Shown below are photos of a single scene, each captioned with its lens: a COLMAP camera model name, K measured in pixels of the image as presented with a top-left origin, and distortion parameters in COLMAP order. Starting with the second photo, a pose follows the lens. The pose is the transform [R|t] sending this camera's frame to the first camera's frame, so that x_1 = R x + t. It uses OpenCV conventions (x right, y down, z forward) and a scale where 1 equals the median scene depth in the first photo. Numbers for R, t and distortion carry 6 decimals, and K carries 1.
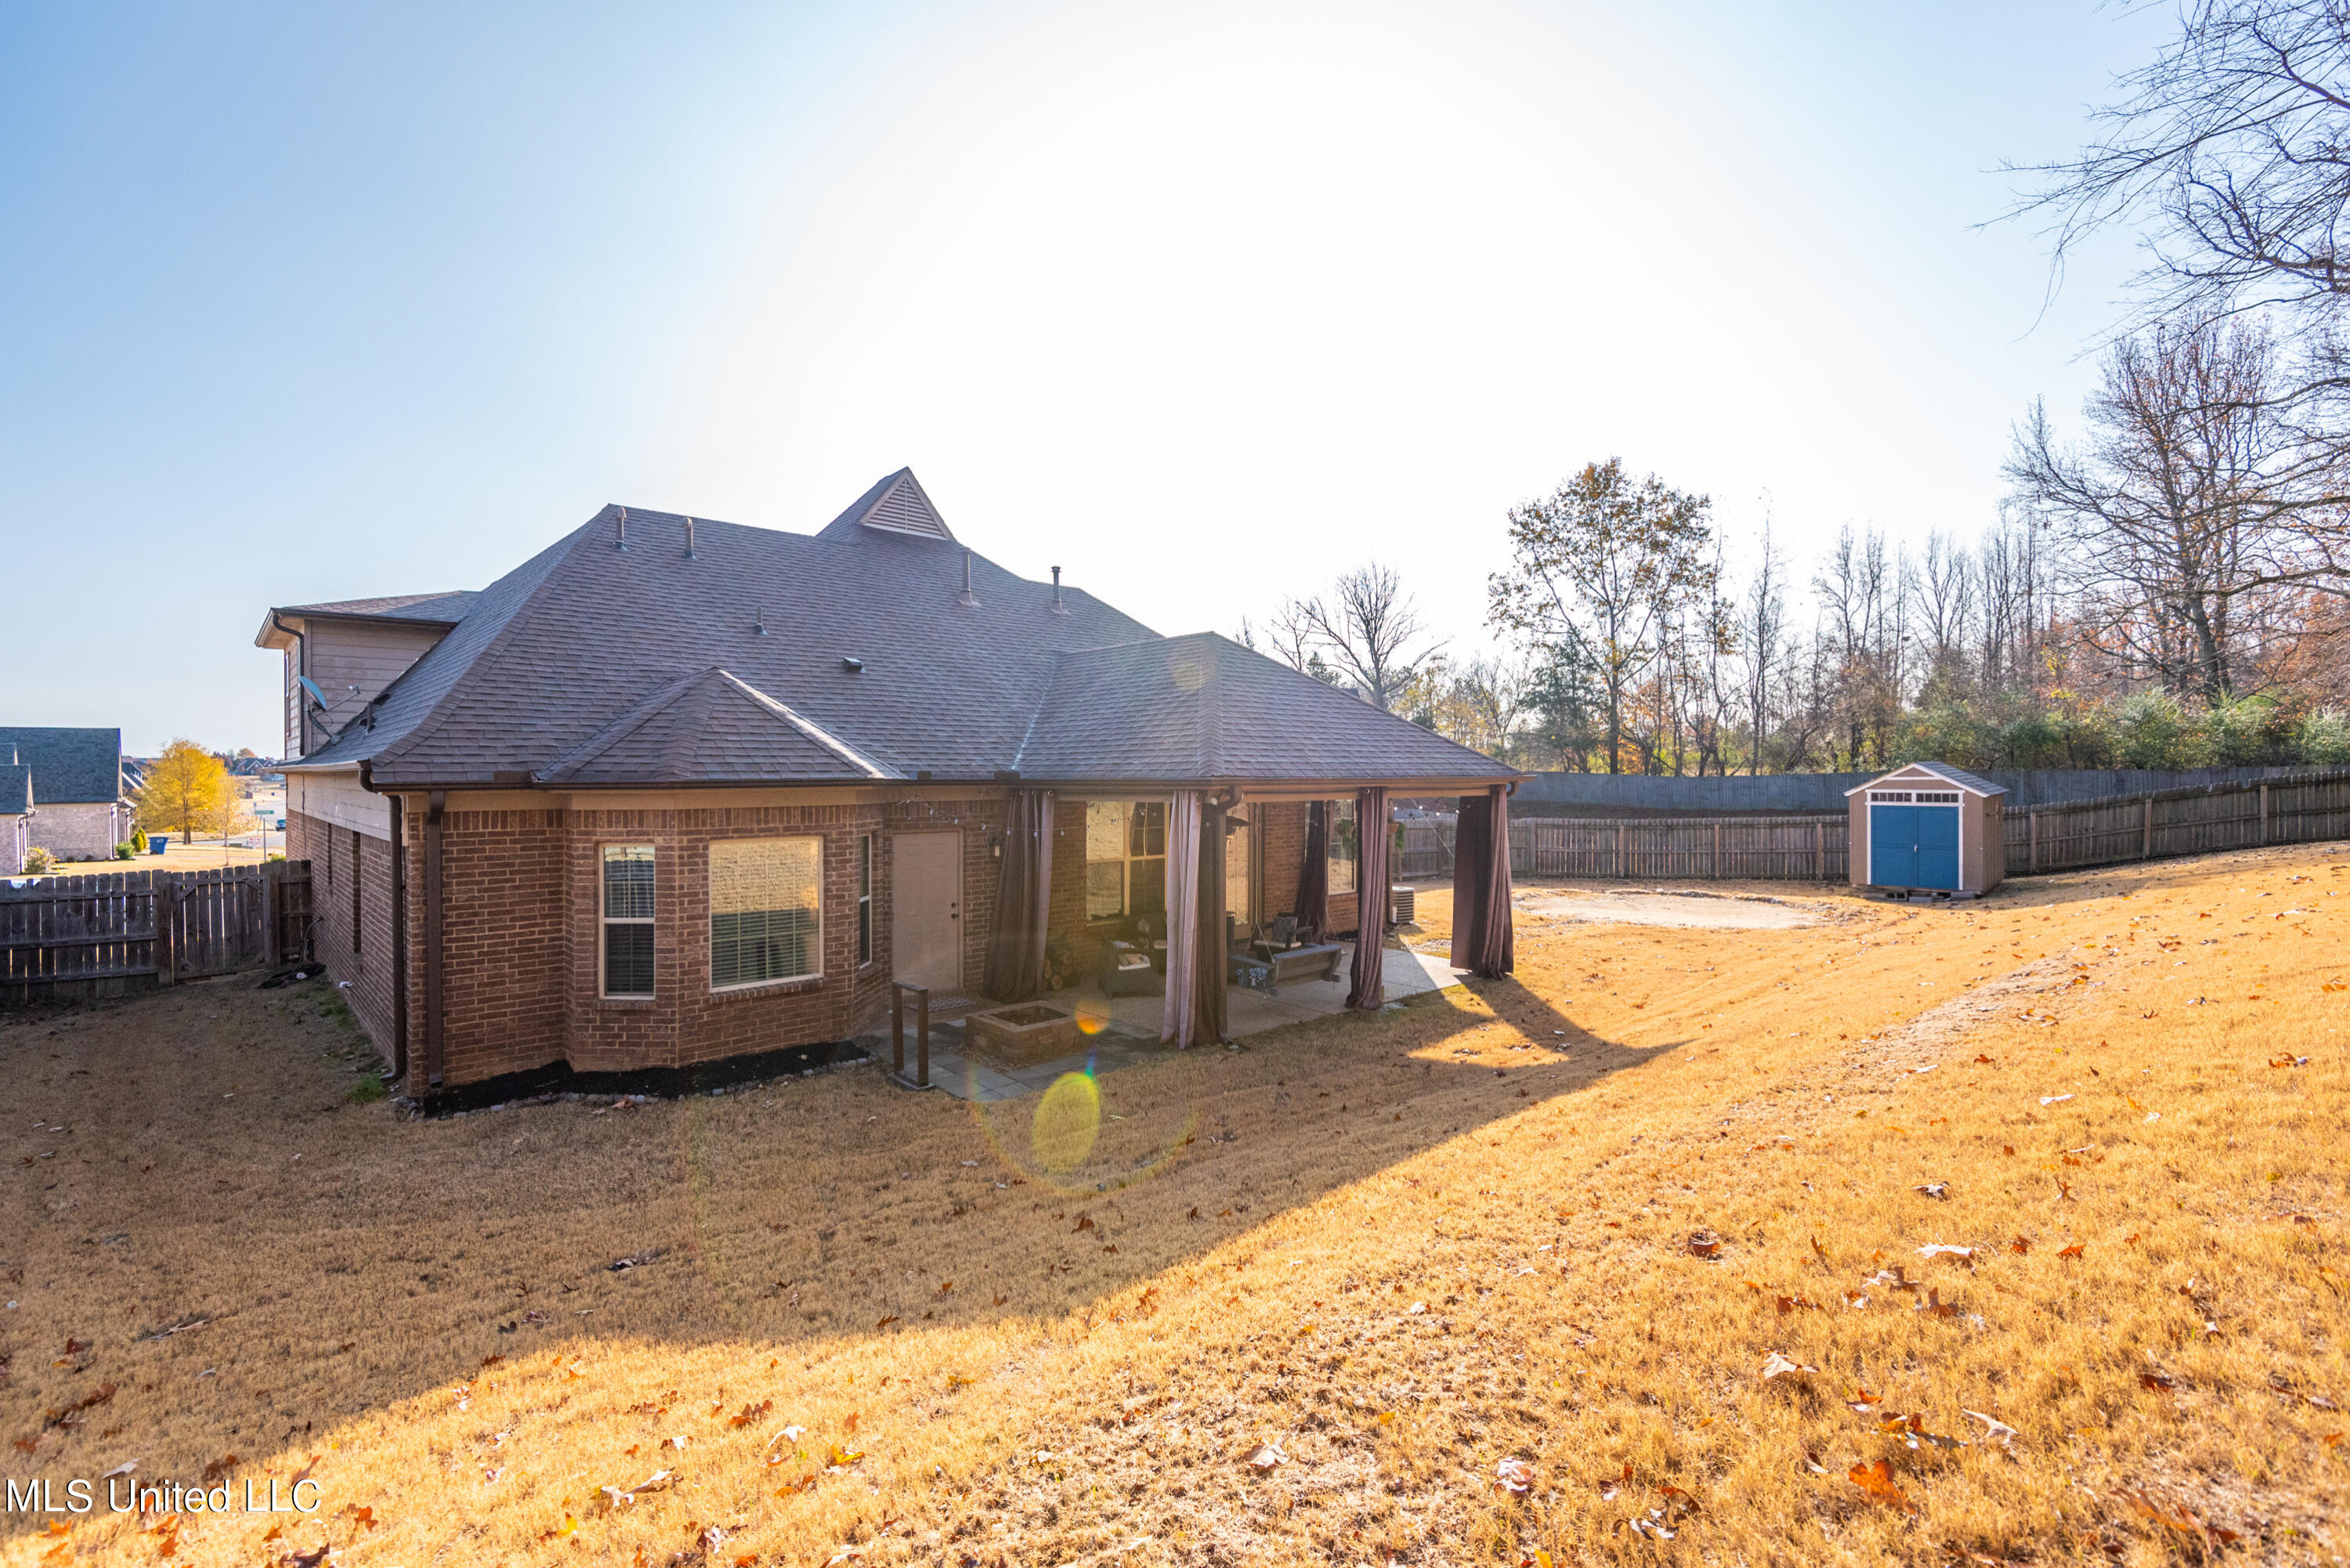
lens RADIAL K [[1070.6, 0, 1178.2], [0, 1070.6, 783.9], [0, 0, 1]] dist [0.019828, -0.011521]
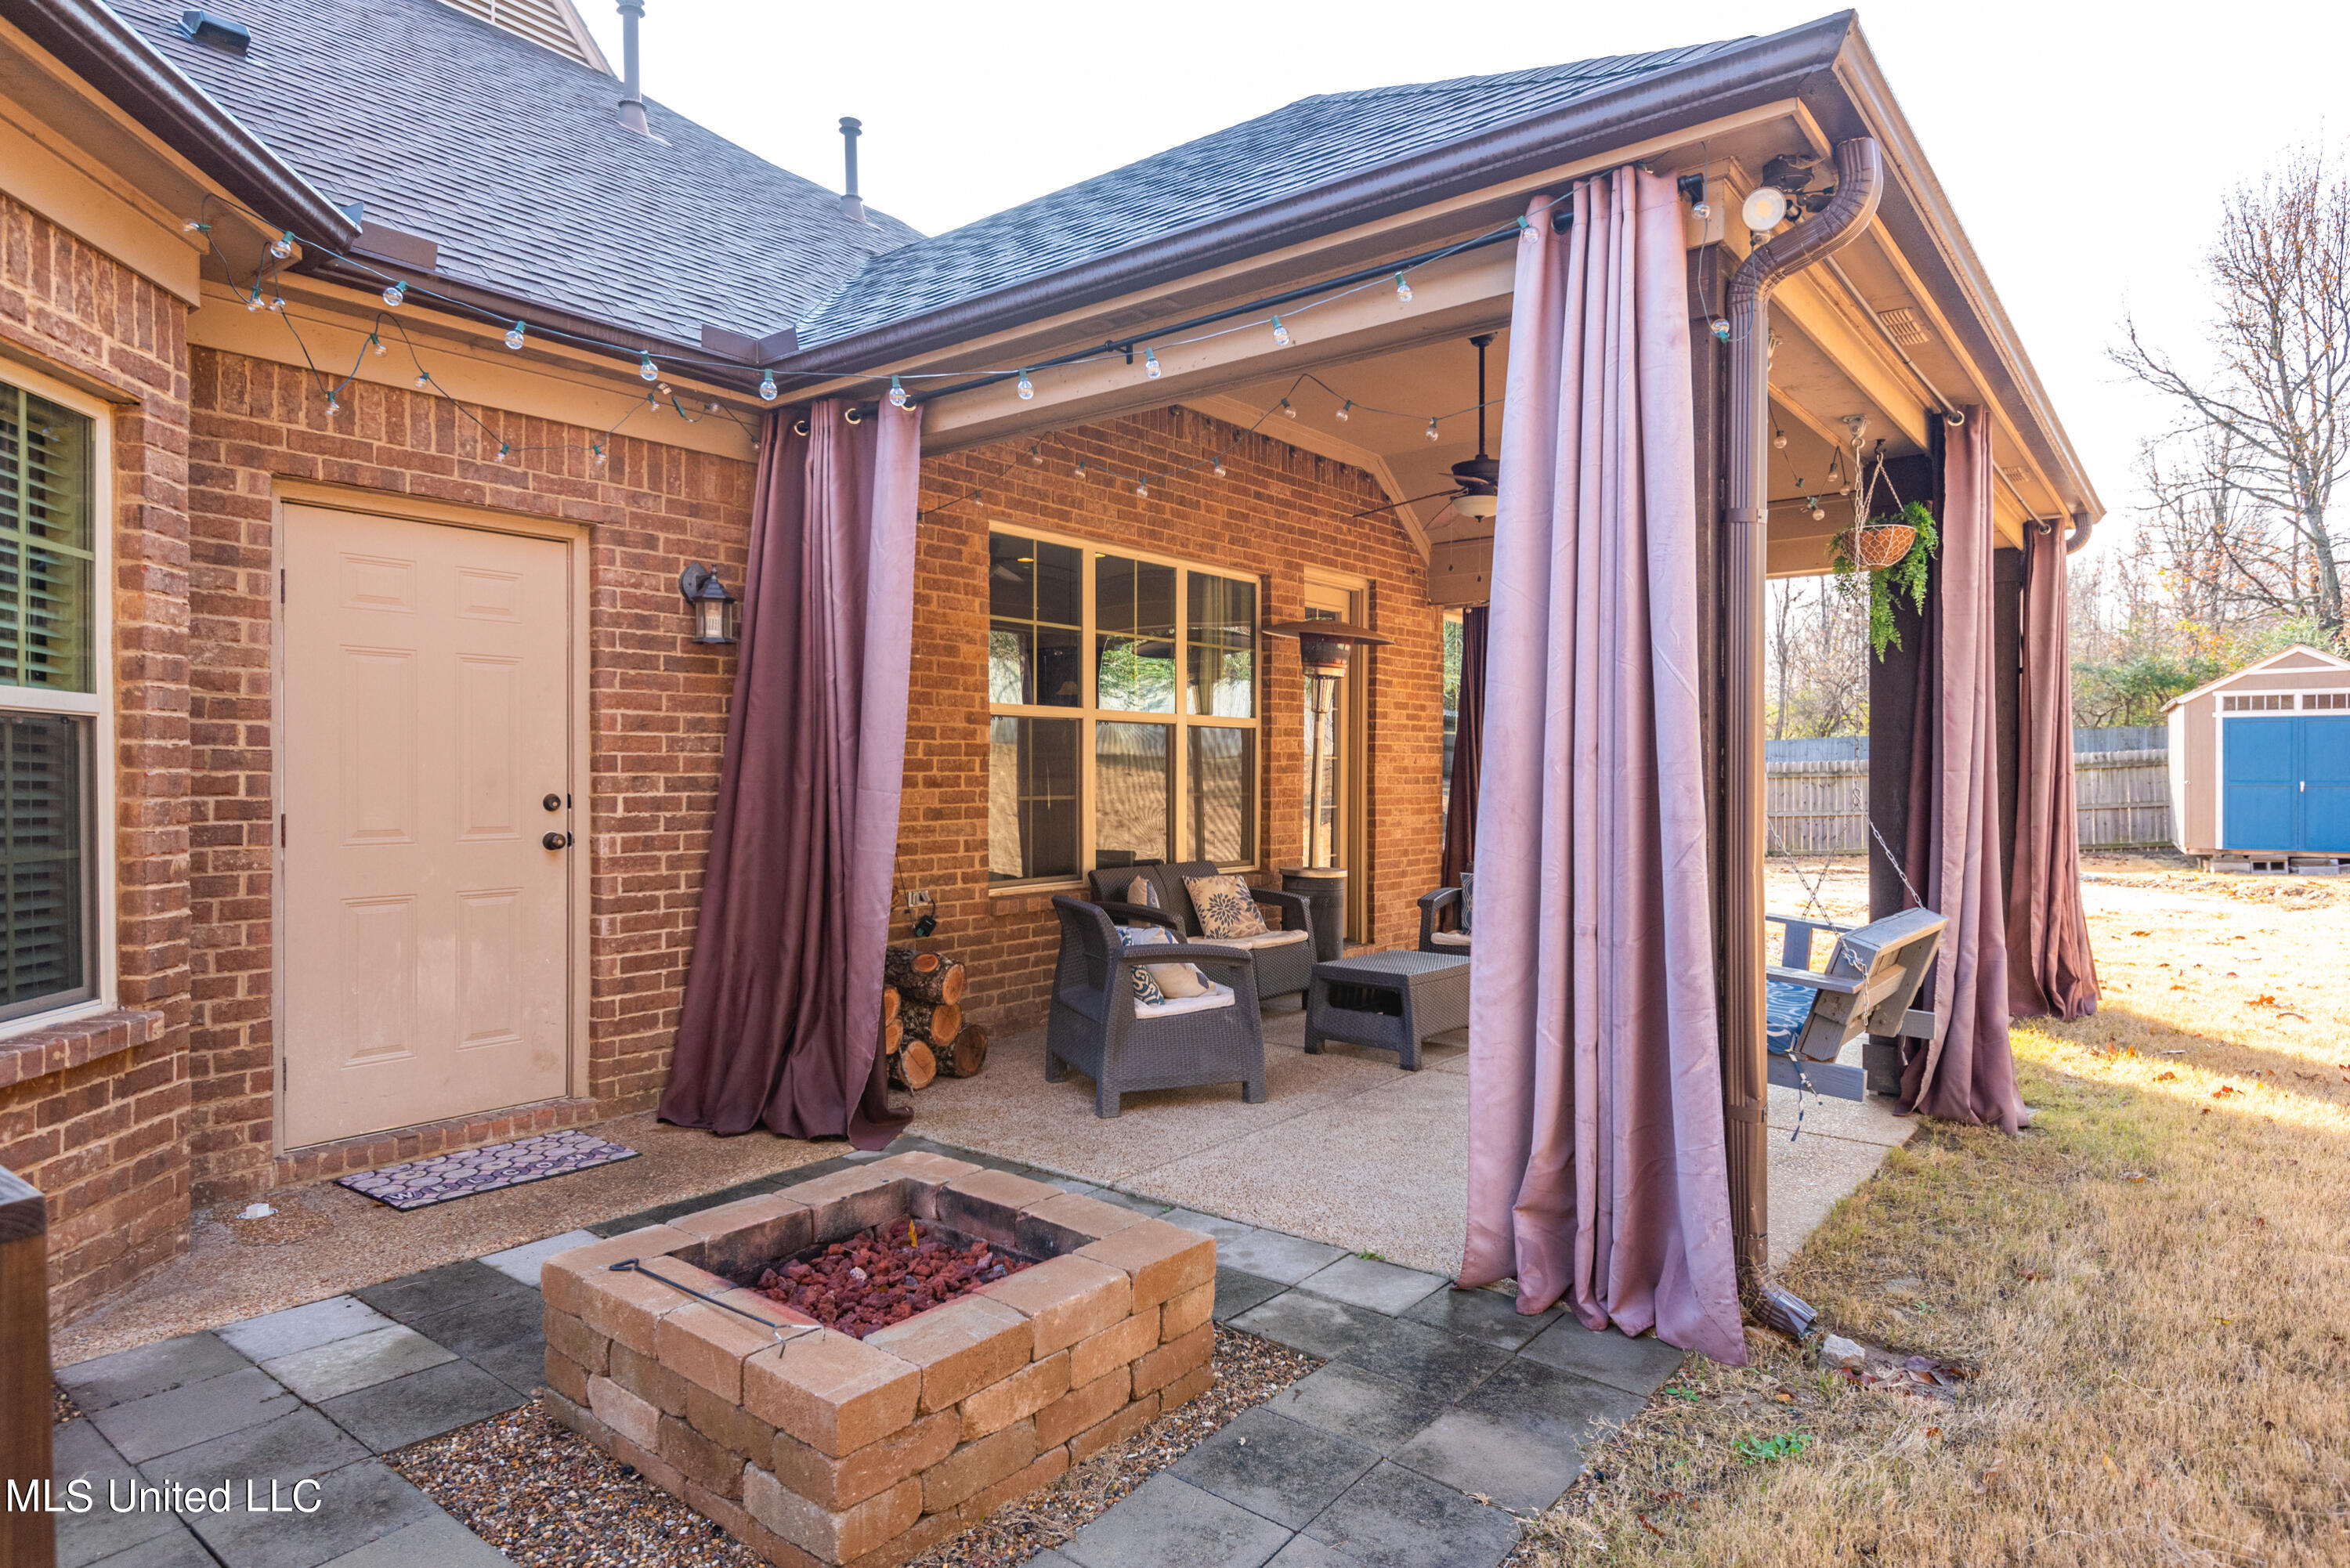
lens RADIAL K [[1376.0, 0, 1169.8], [0, 1376.0, 788.8], [0, 0, 1]] dist [0.021379, -0.000107]
pose [[0.989491, -0.006756, 0.144438, -0.067198], [0.006920, 0.999976, -0.000629, 0.072868], [-0.144431, 0.001622, 0.989514, 0.407772]]
